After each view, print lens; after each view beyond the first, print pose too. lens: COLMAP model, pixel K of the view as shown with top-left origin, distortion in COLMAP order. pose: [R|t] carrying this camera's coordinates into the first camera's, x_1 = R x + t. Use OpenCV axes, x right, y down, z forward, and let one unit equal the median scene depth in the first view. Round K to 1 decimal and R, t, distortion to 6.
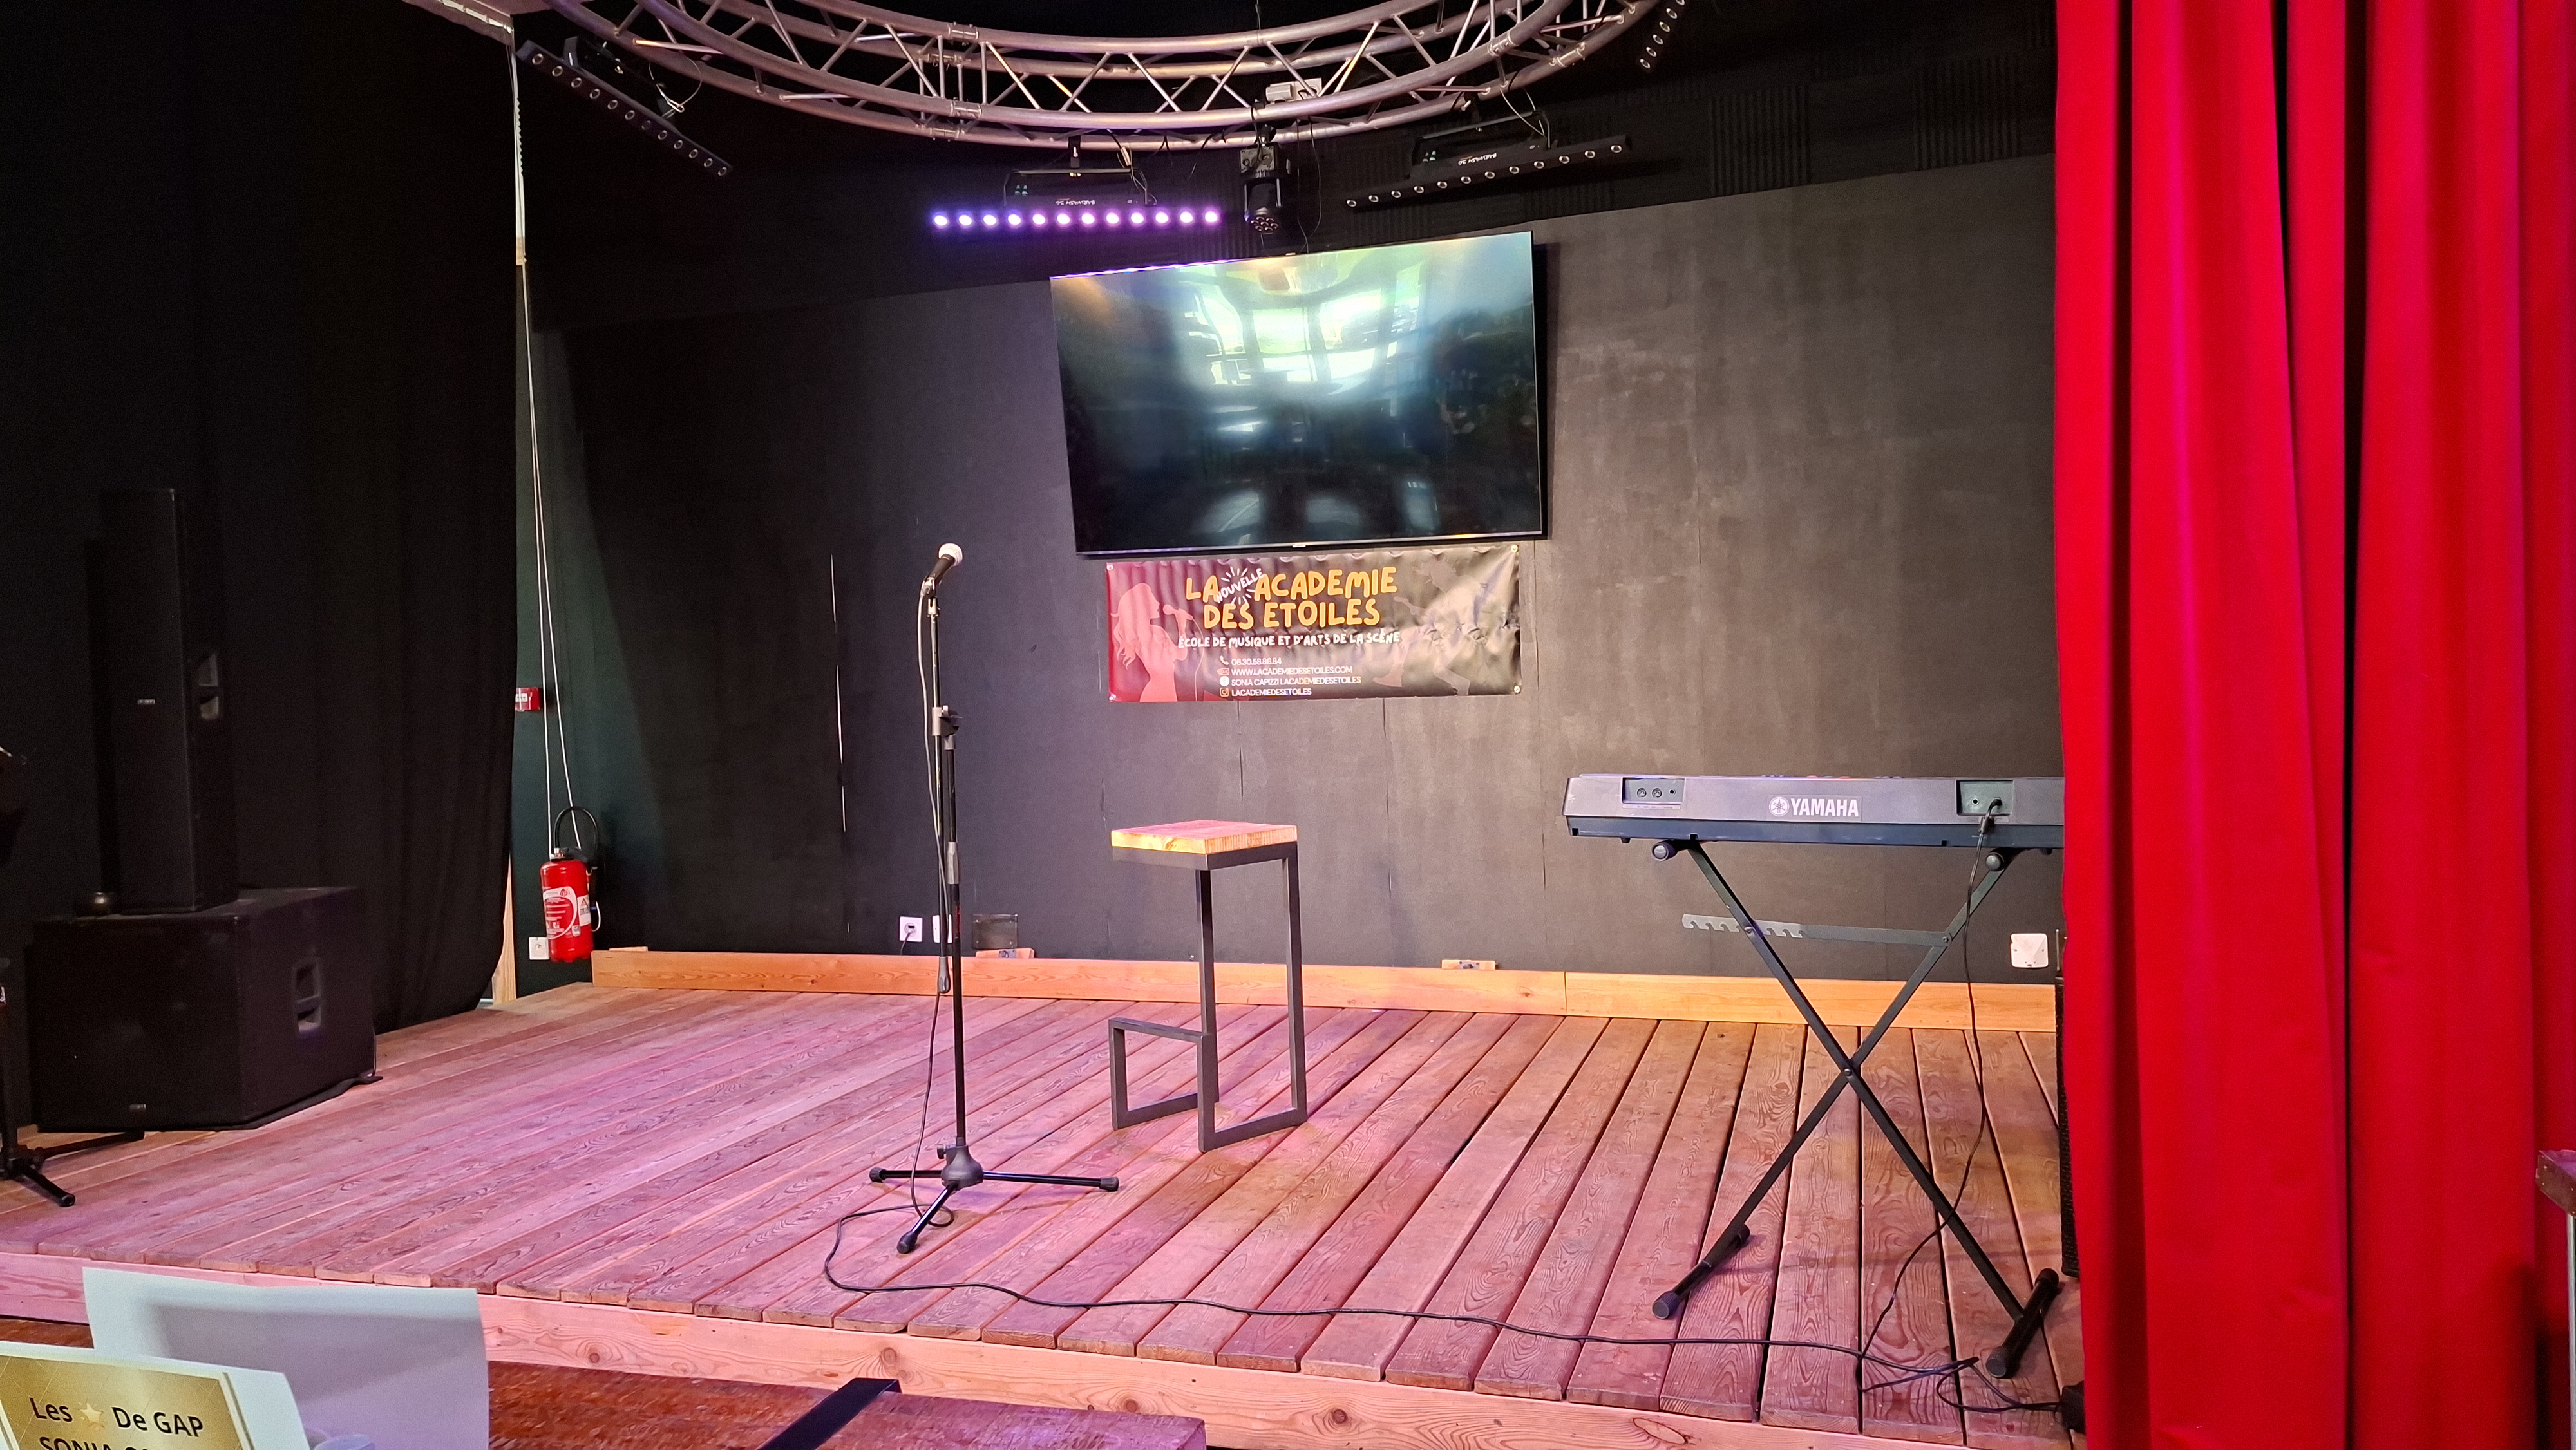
lens RADIAL K [[1780.4, 0, 1294.0], [0, 1780.4, 727.2], [0, 0, 1]] dist [0.119167, -0.133644]
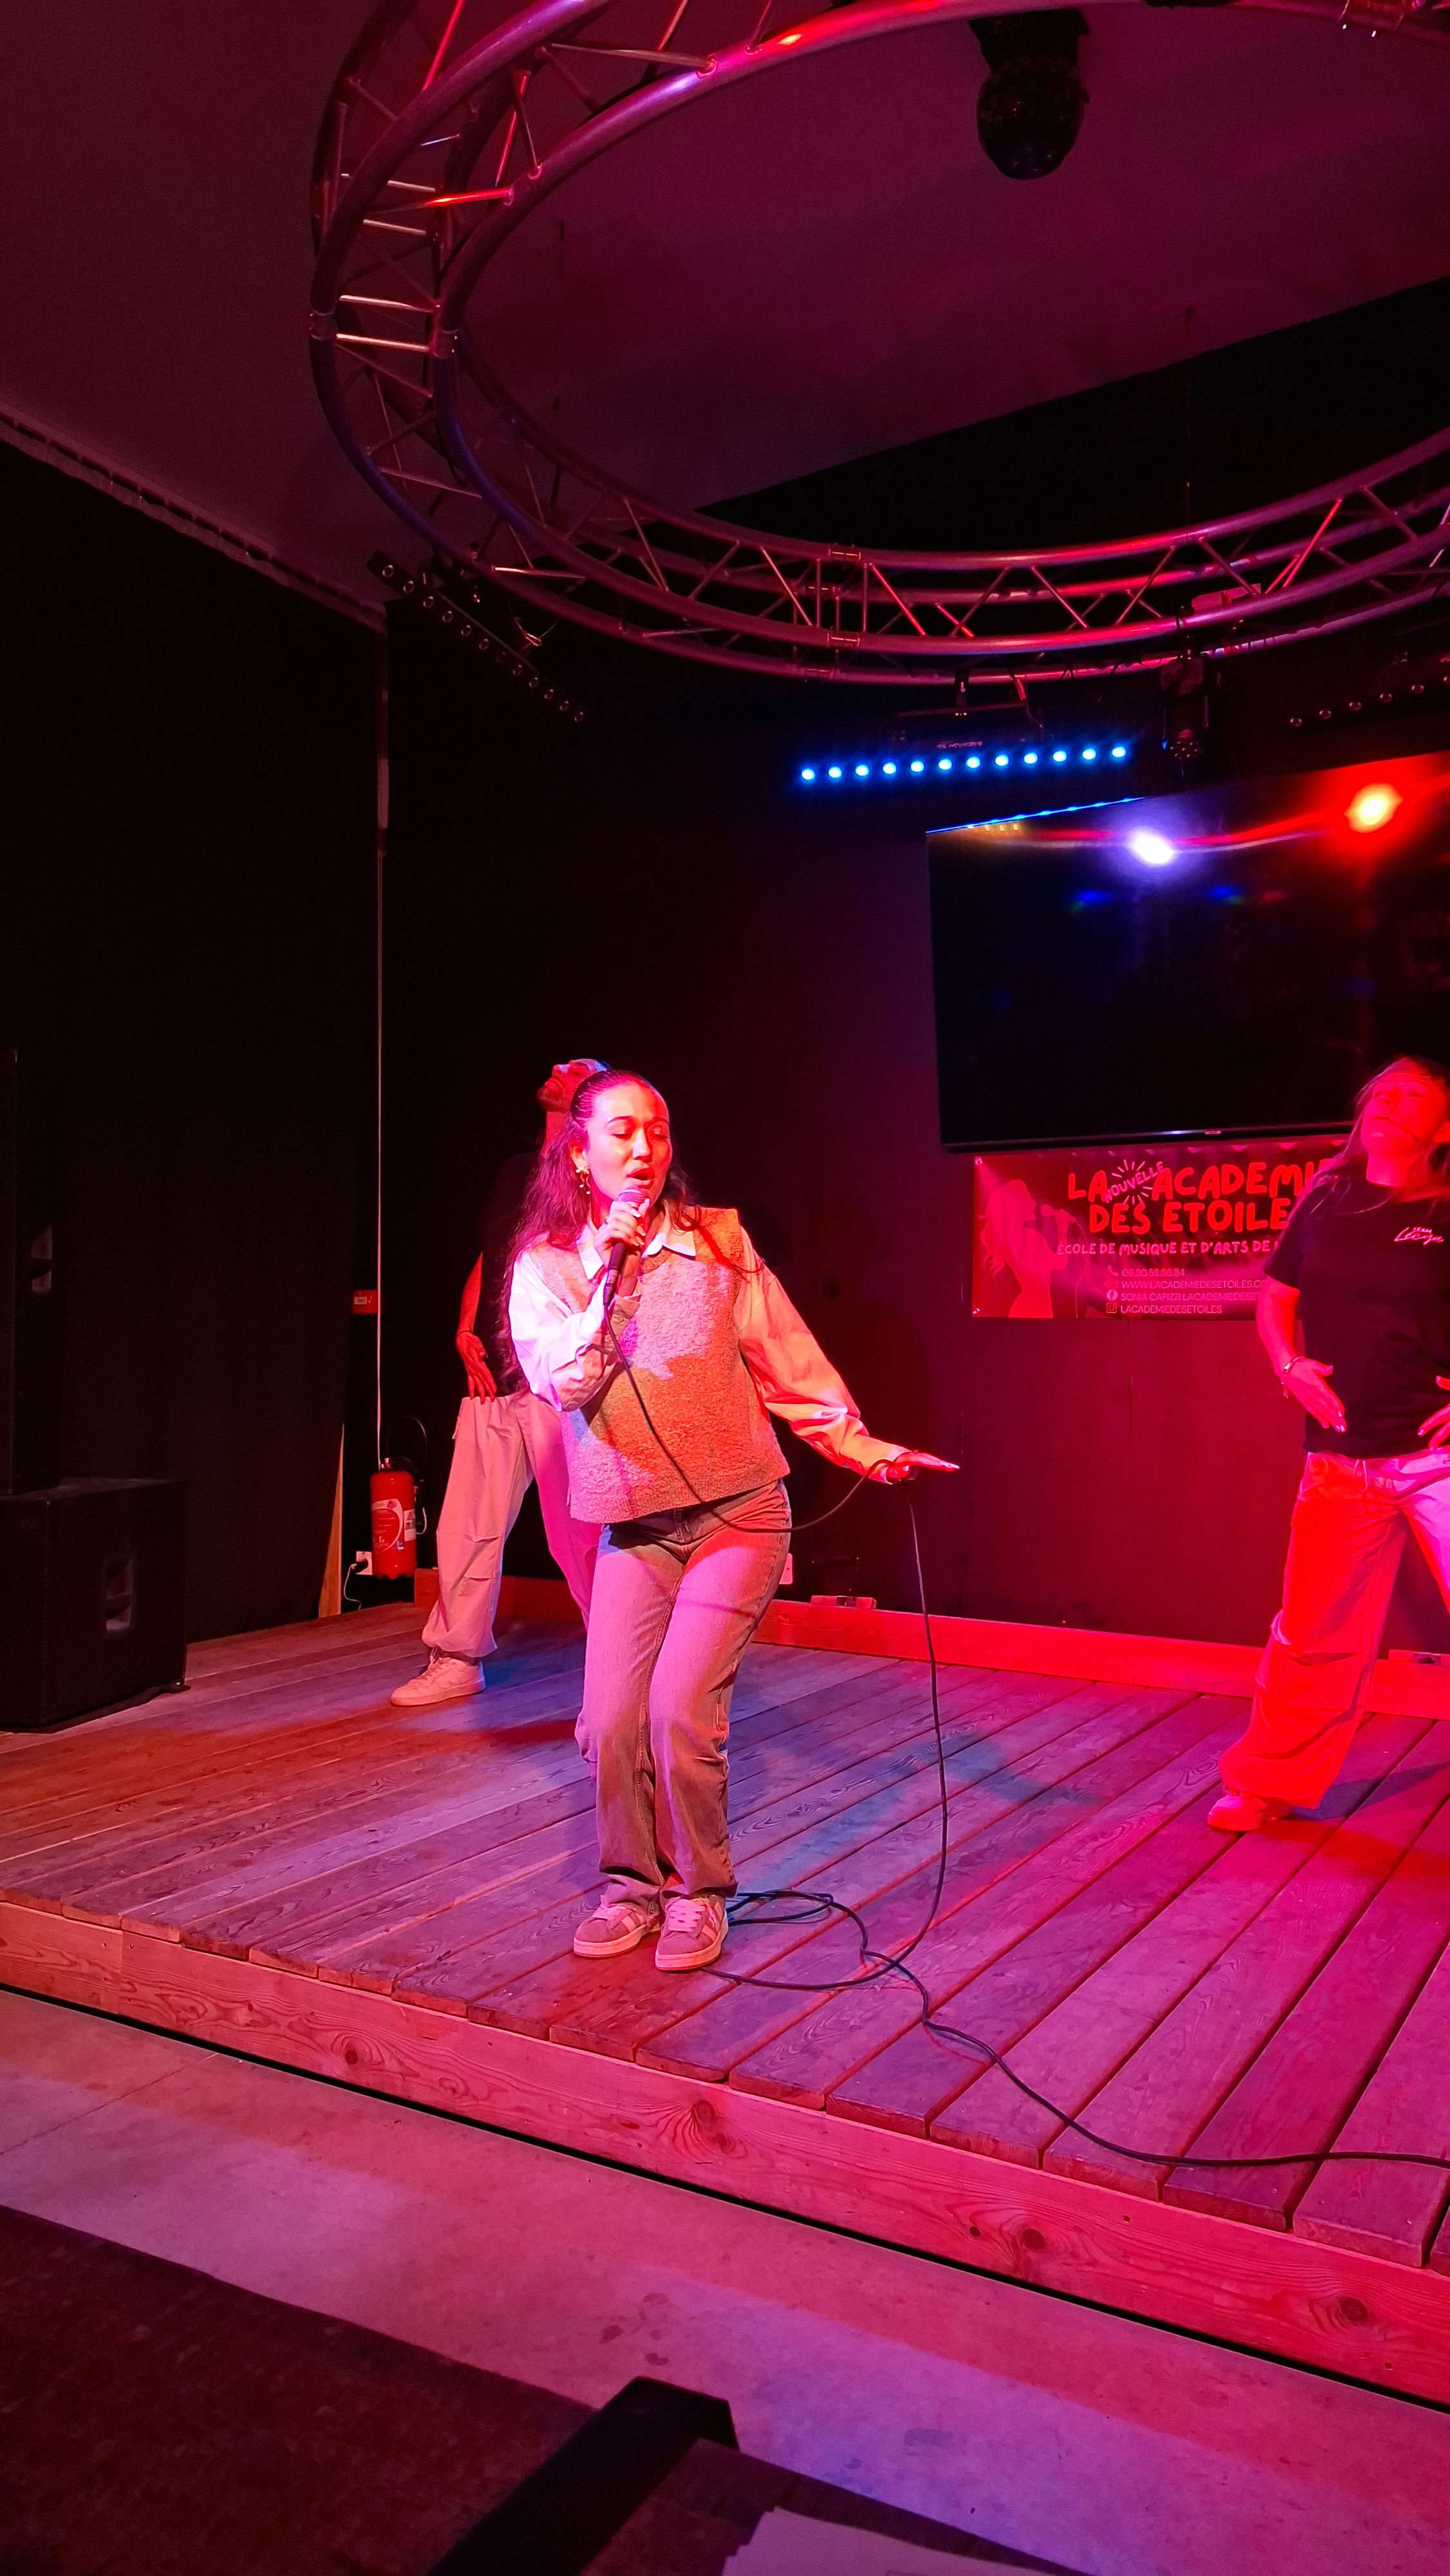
lens RADIAL K [[1780.4, 0, 716.7], [0, 1780.4, 1296.4], [0, 0, 1]] dist [0.119167, -0.133644]
pose [[0.973844, 0.027407, -0.225559, -0.031385], [-0.039617, 0.997974, -0.049784, 0.025108], [0.223737, 0.057418, 0.972957, 0.134669]]
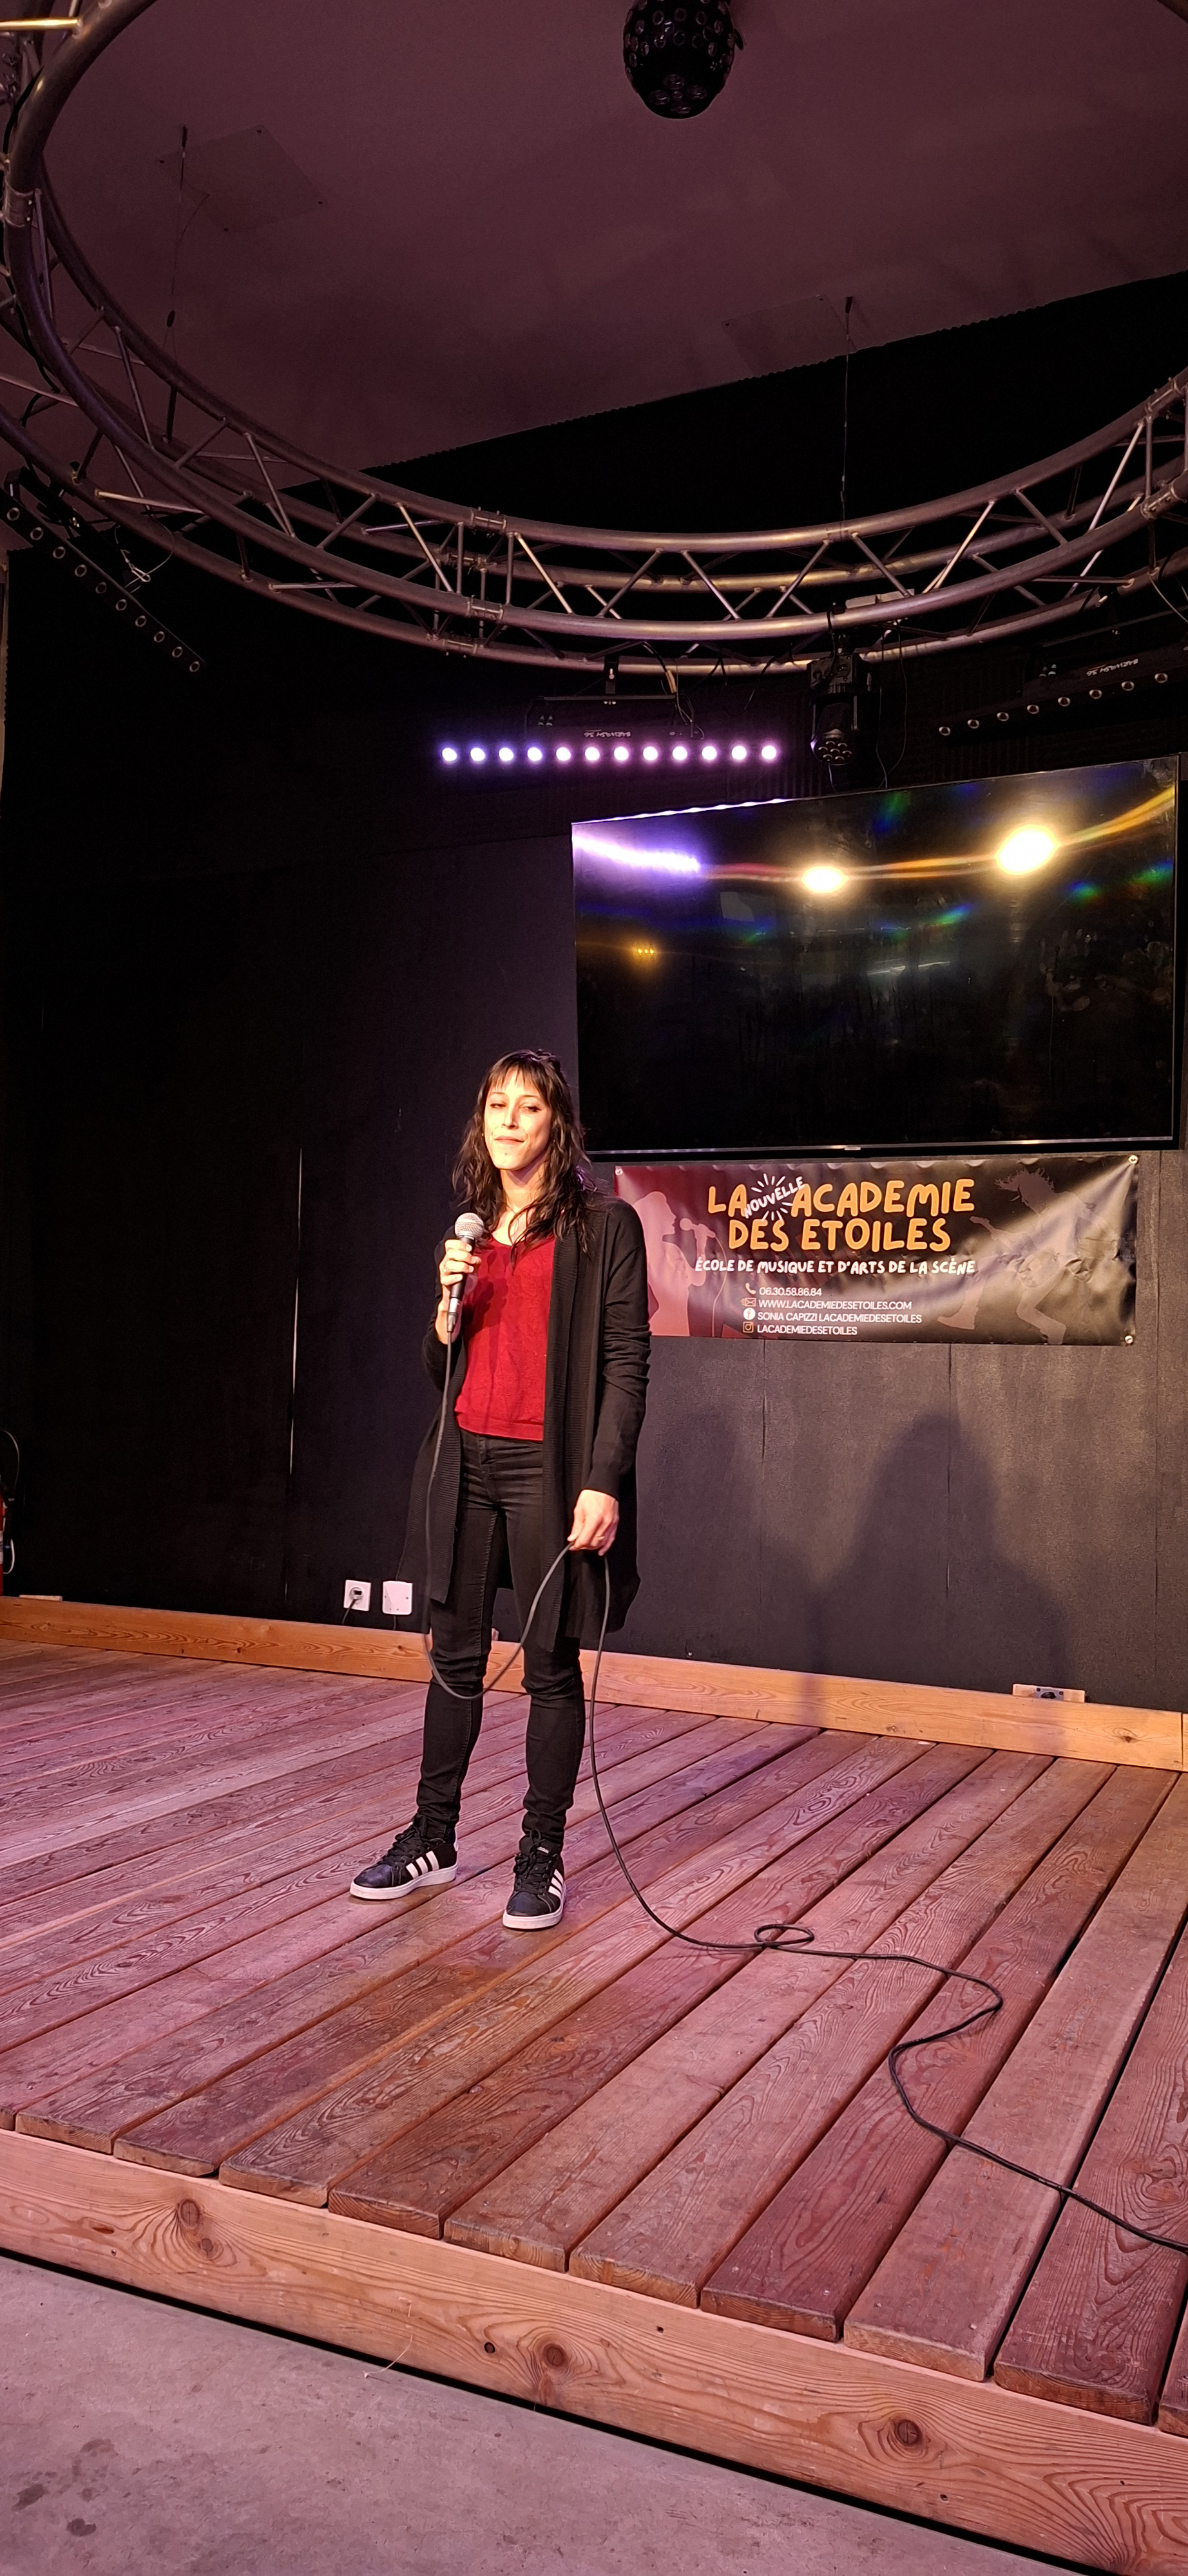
lens RADIAL K [[1780.5, 0, 601.5], [0, 1780.5, 1302.2], [0, 0, 1]] dist [0.125171, -0.149612]
pose [[0.991708, 0.054988, -0.116152, -0.012082], [-0.064227, 0.994933, -0.077354, 0.037000], [0.111309, 0.084172, 0.990215, 0.191609]]
